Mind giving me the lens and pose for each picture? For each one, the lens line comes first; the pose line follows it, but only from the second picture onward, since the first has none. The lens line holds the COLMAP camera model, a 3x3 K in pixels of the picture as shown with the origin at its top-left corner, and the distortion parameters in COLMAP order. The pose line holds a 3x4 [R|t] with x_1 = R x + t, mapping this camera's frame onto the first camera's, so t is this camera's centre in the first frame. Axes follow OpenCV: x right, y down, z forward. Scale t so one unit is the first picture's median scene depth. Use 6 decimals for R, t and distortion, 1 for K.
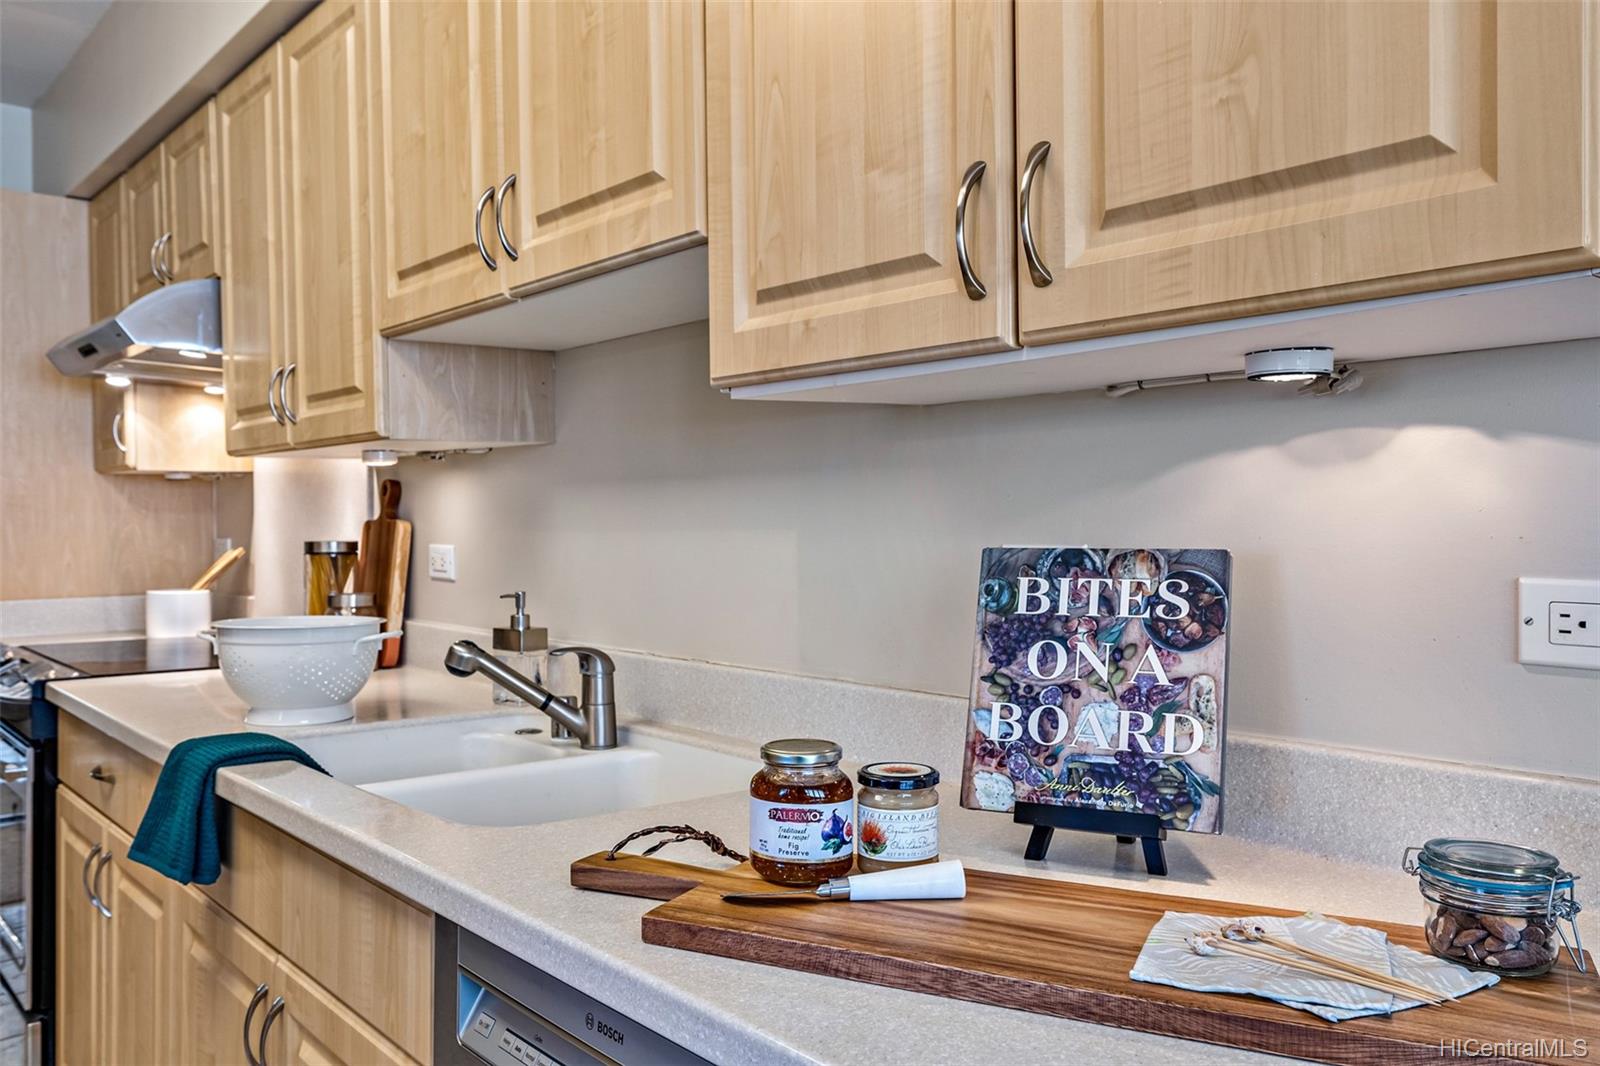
lens RADIAL K [[1285.3, 0, 800.1], [0, 1285.3, 532.5], [0, 0, 1]] dist [0.012560, 0.009225]
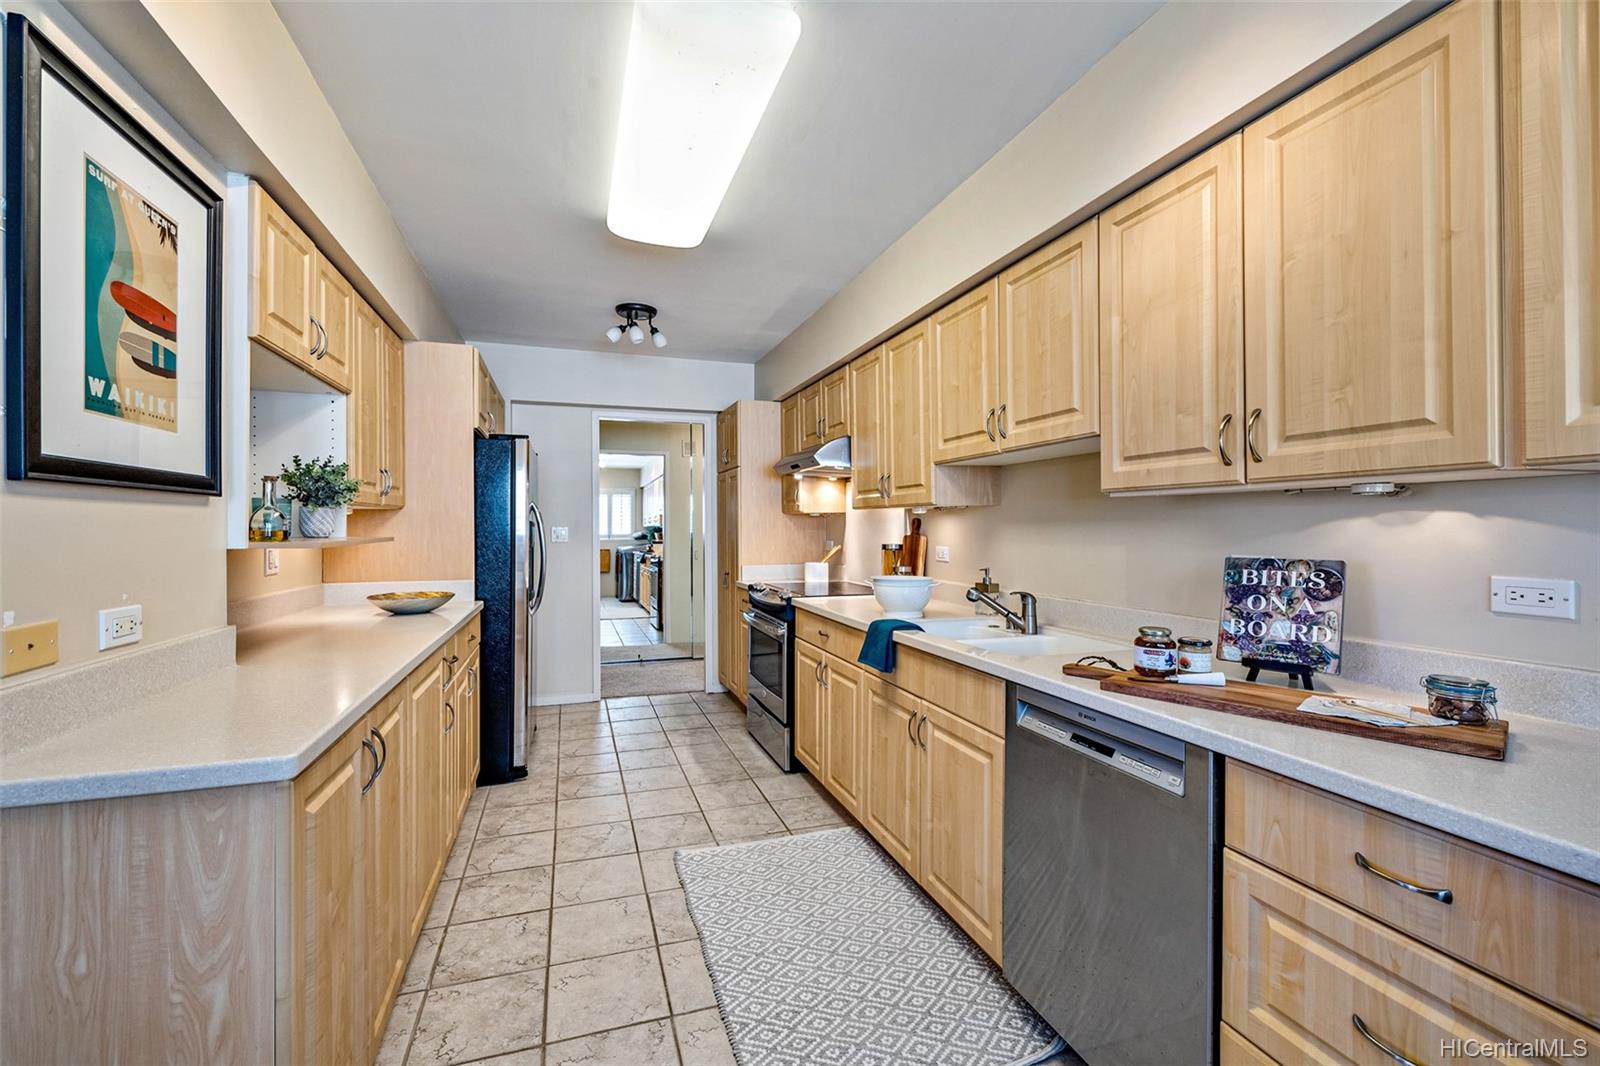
lens RADIAL K [[681.5, 0, 795.5], [0, 681.5, 527.6], [0, 0, 1]] dist [0.001146, -0.000771]
pose [[0.929539, 0.004155, -0.368699, -0.155379], [-0.007430, 0.999945, -0.007463, -0.031533], [0.368648, 0.009676, 0.929519, -0.574914]]
